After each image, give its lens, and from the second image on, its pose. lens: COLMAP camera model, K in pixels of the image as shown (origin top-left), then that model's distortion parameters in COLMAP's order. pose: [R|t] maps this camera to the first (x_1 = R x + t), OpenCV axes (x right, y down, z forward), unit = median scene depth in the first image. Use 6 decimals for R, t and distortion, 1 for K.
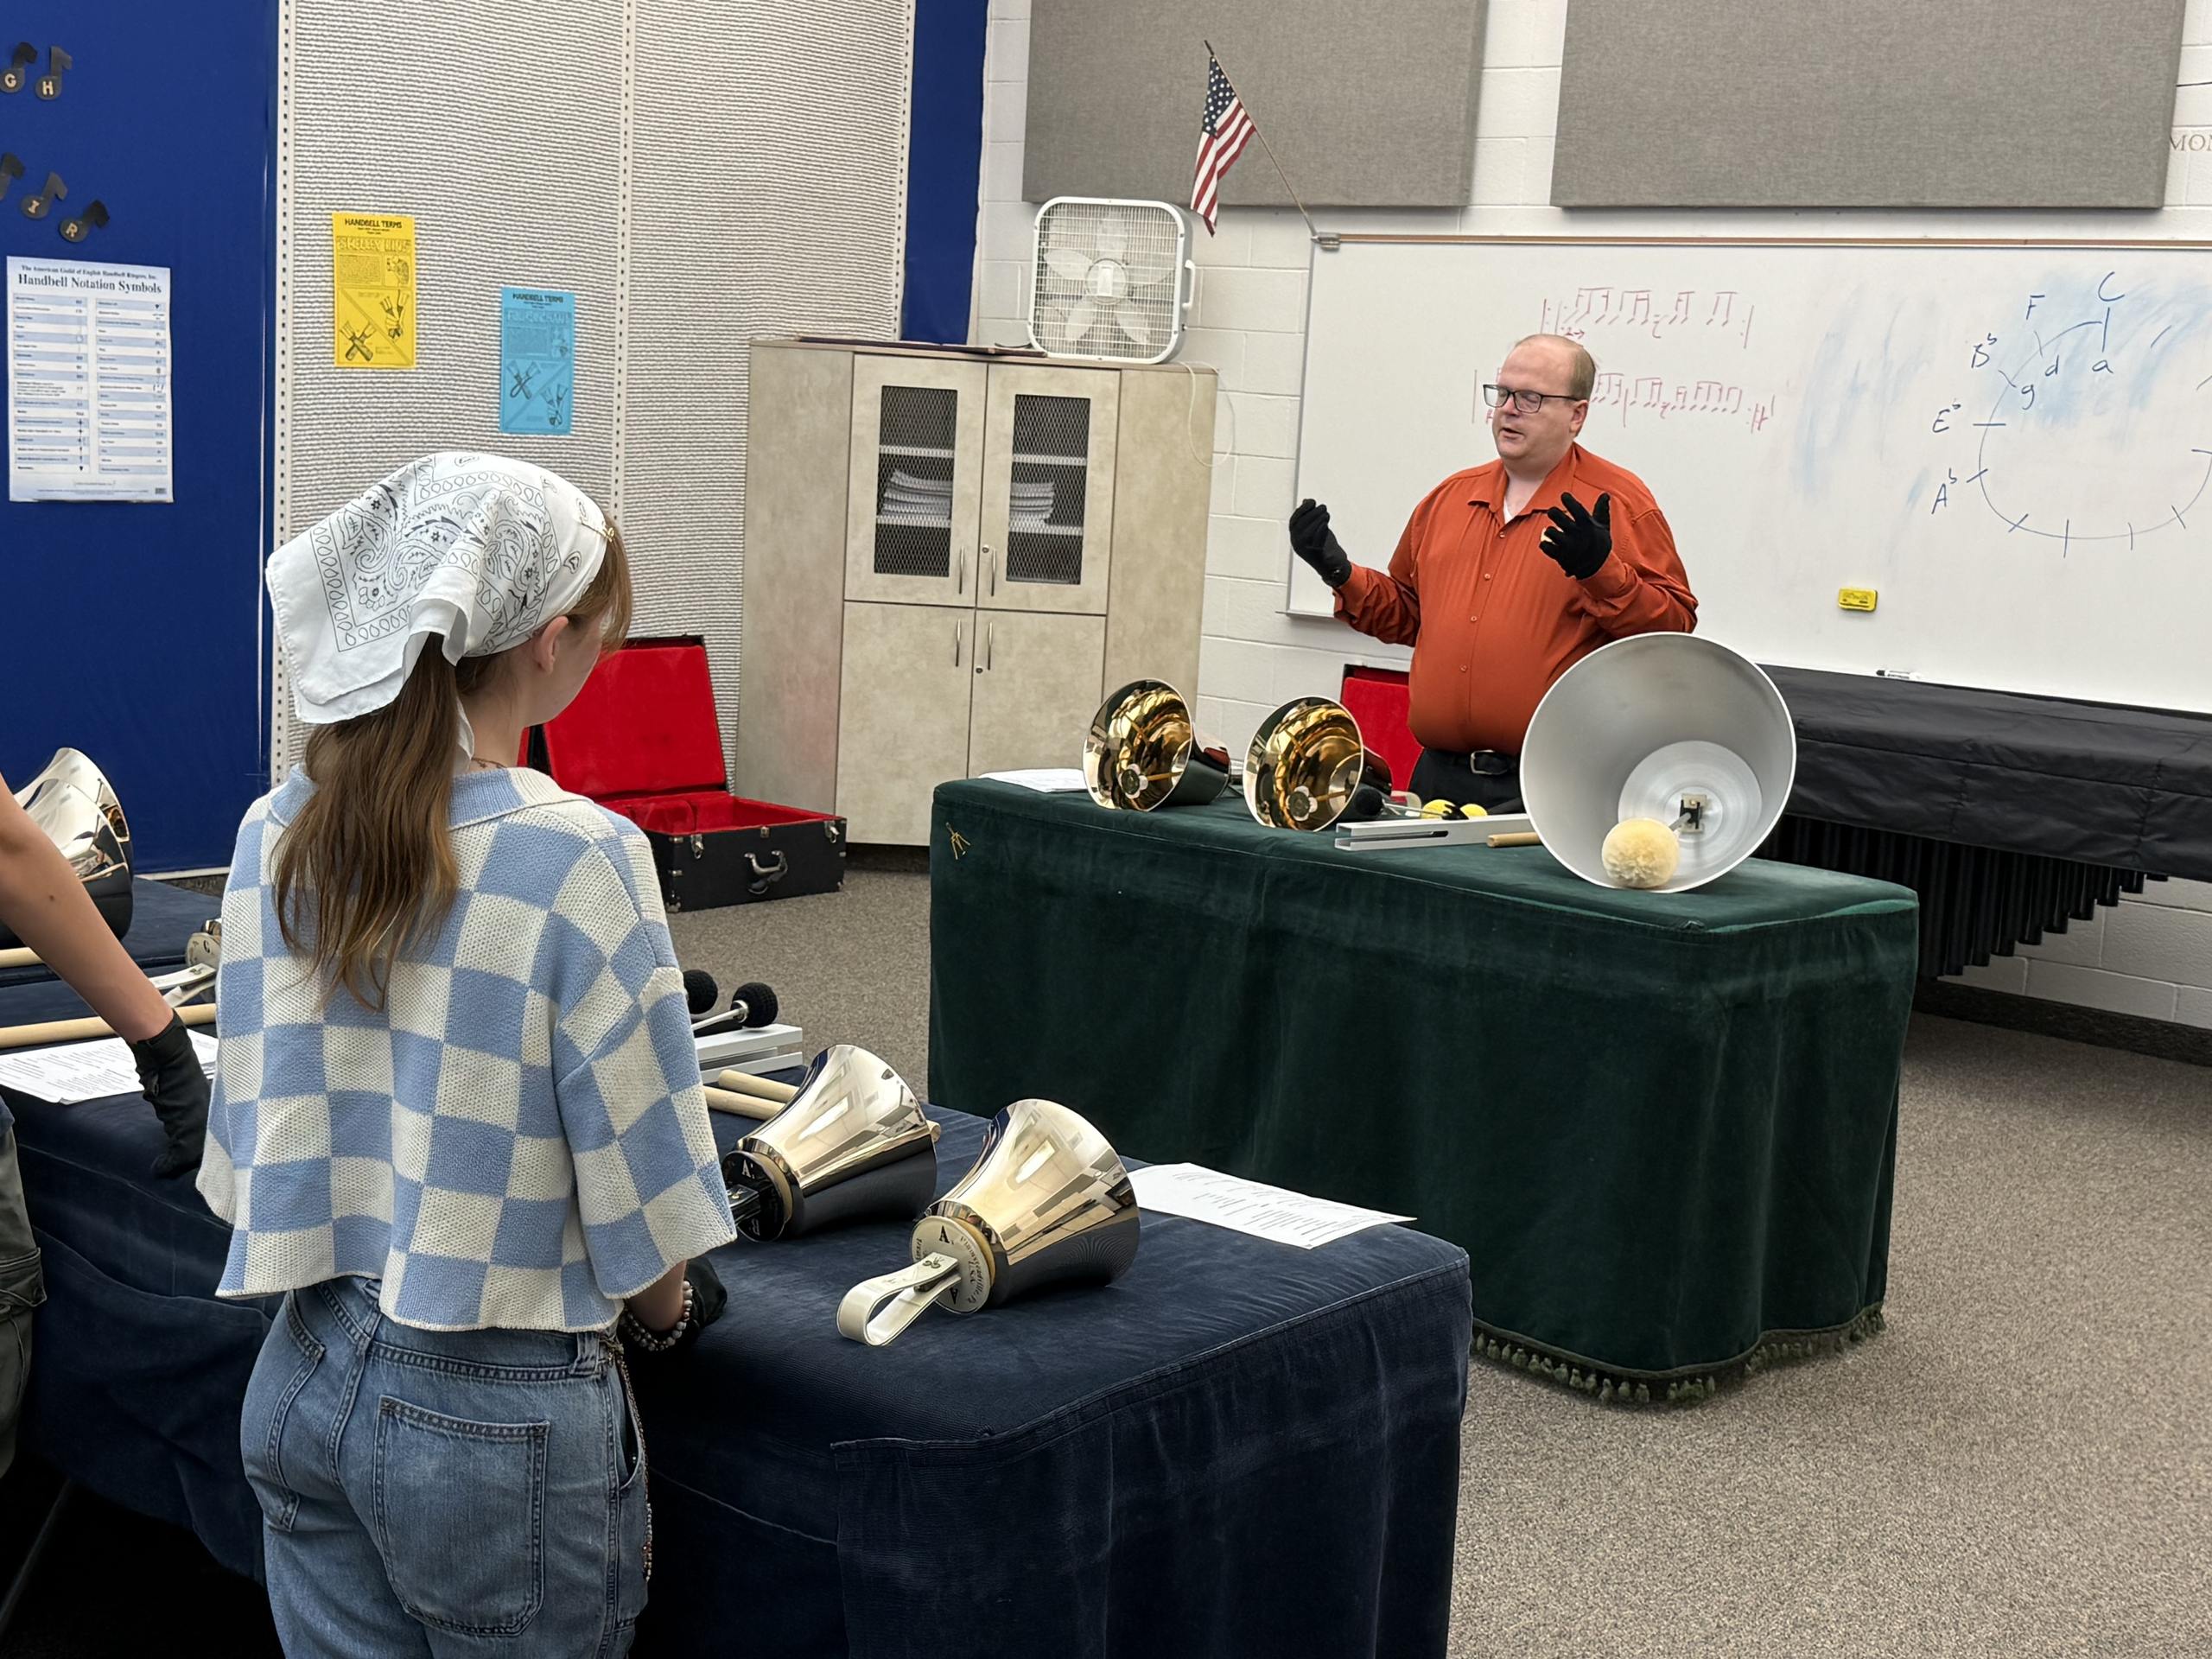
lens RADIAL K [[3035.9, 0, 1106.0], [0, 3035.9, 829.5], [0, 0, 1]] dist [0.150038, -0.217625]
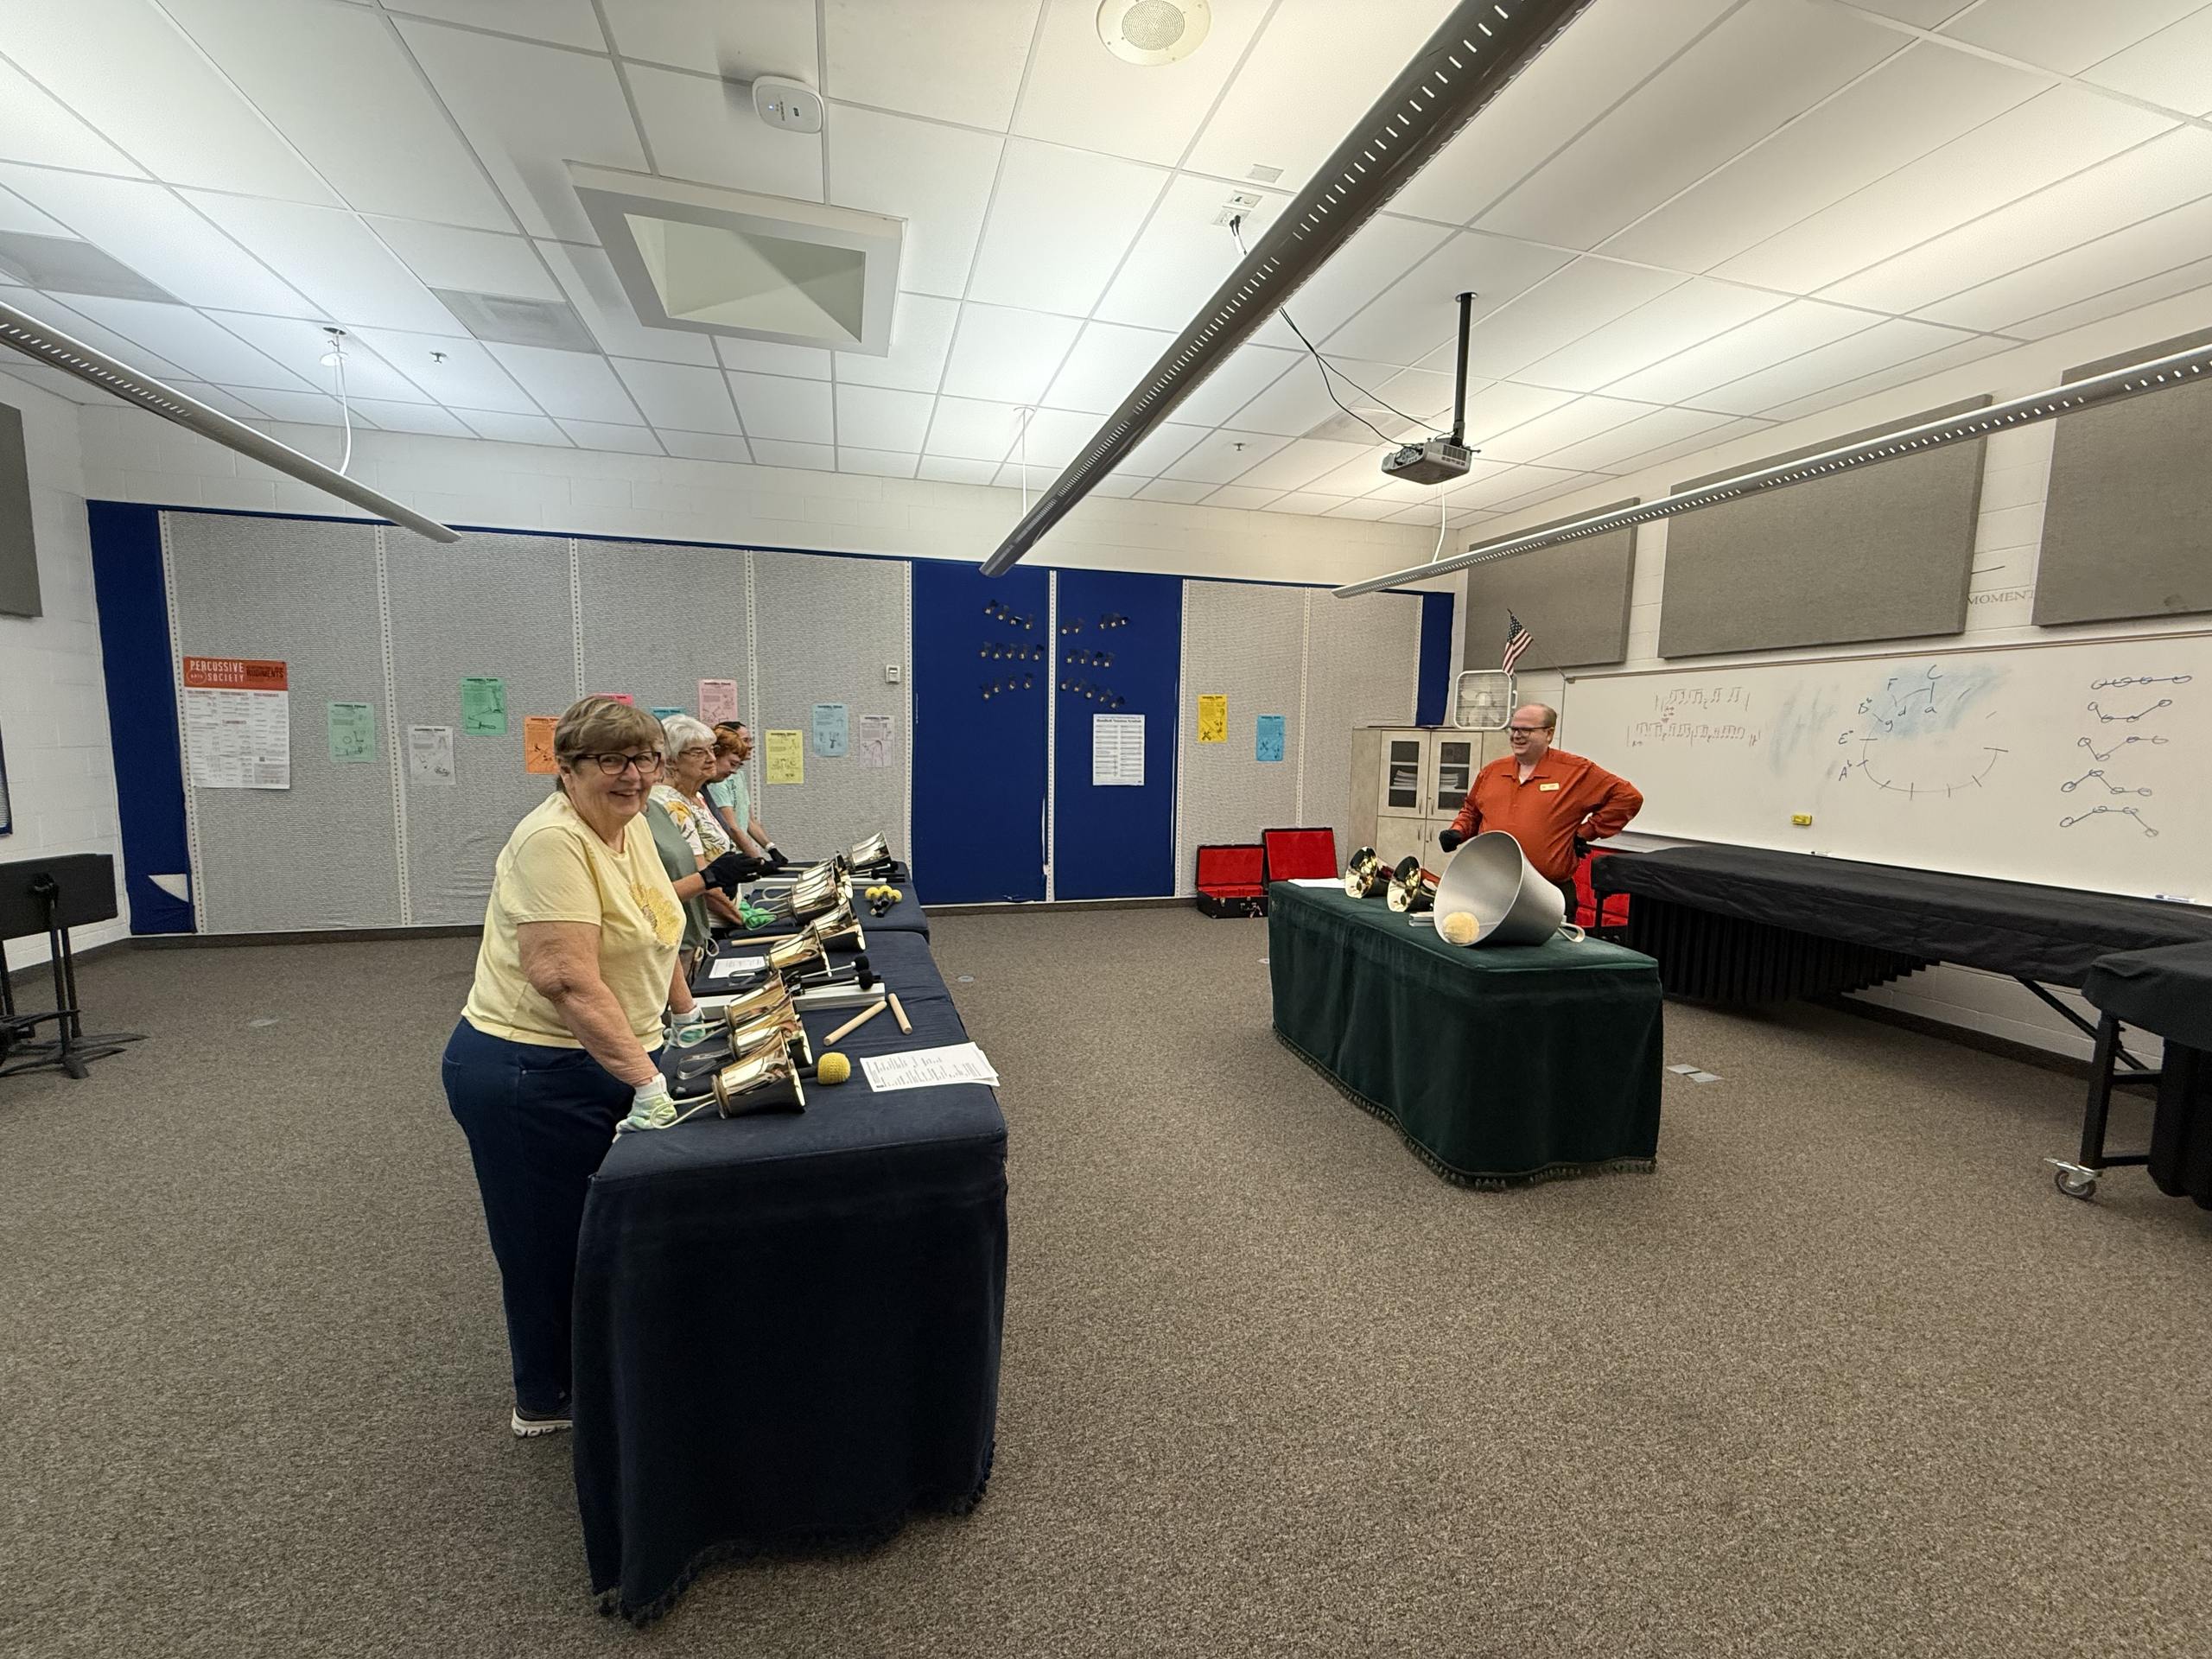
lens RADIAL K [[884.1, 0, 1096.0], [0, 884.1, 826.4], [0, 0, 1]] dist [0.000411, 0.000044]
pose [[0.834583, 0.014054, -0.550703, 0.171644], [-0.049120, 0.997591, -0.048982, -0.013282], [0.548688, 0.067930, 0.833263, 0.183050]]
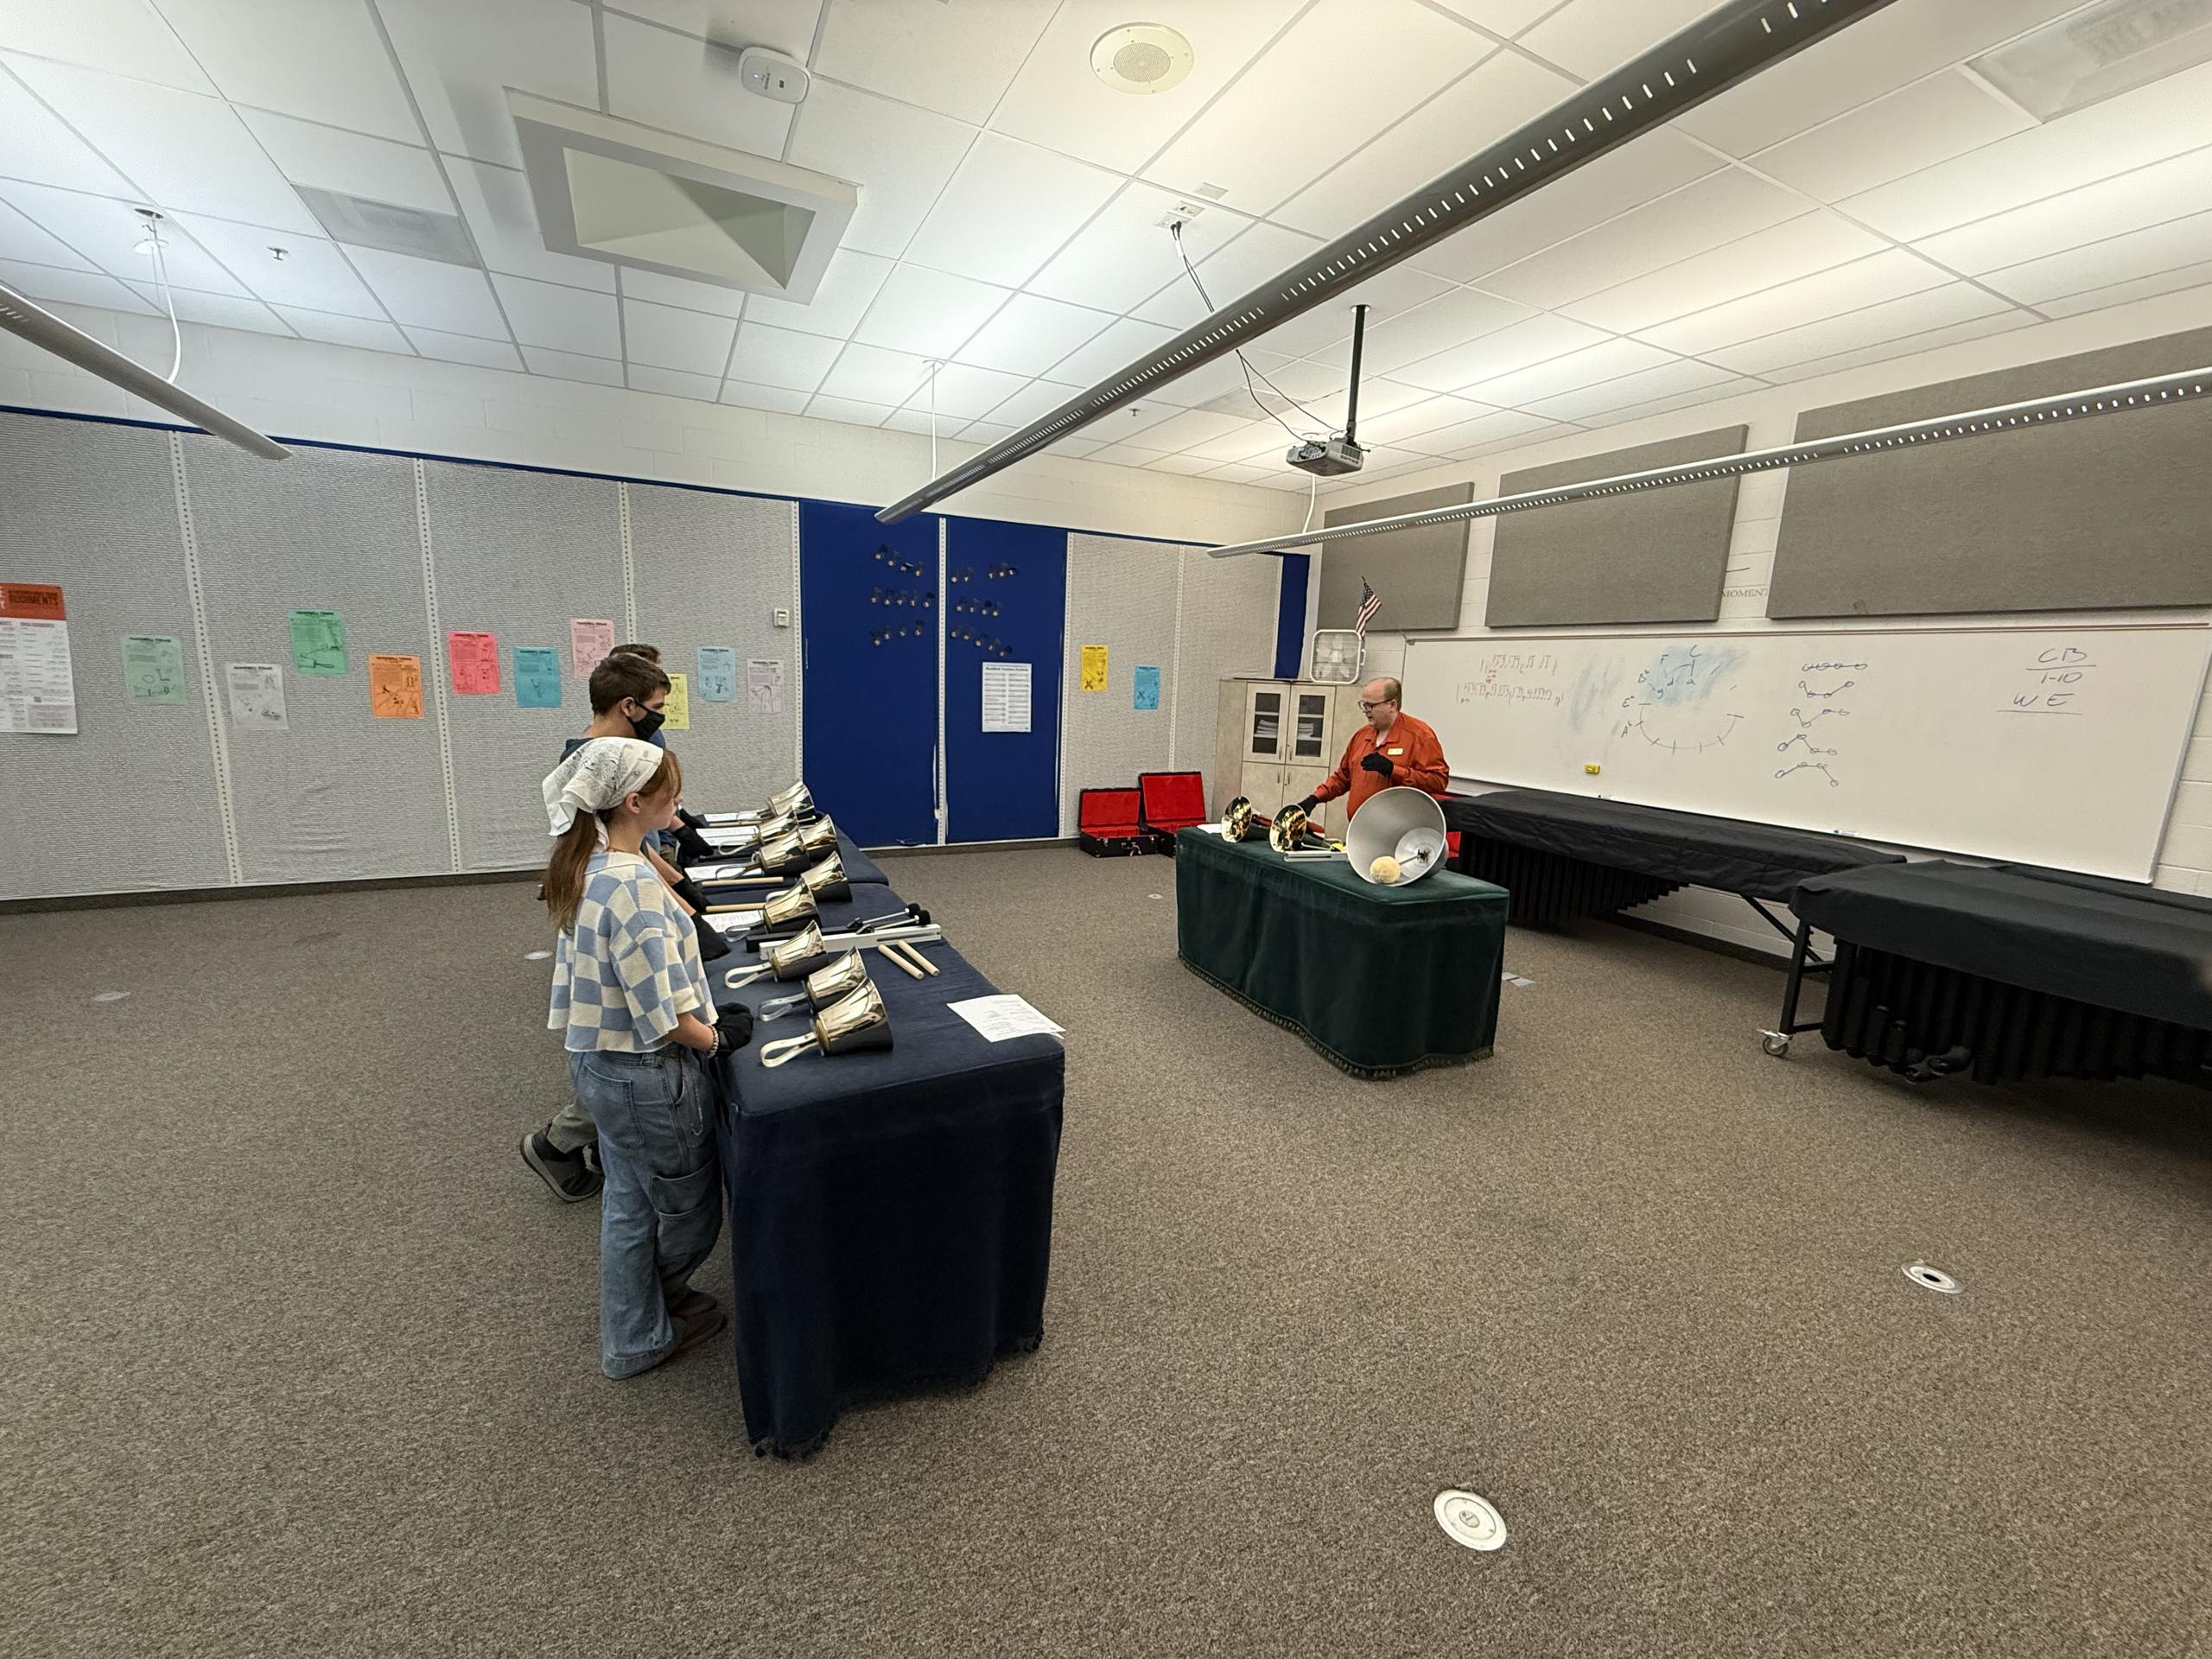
lens RADIAL K [[884.1, 0, 1096.0], [0, 884.1, 826.4], [0, 0, 1]] dist [0.000411, 0.000044]
pose [[0.923344, 0.043260, -0.381530, 0.141615], [-0.039619, 0.999063, 0.017397, -0.020589], [0.381925, -0.000948, 0.924193, 0.114616]]
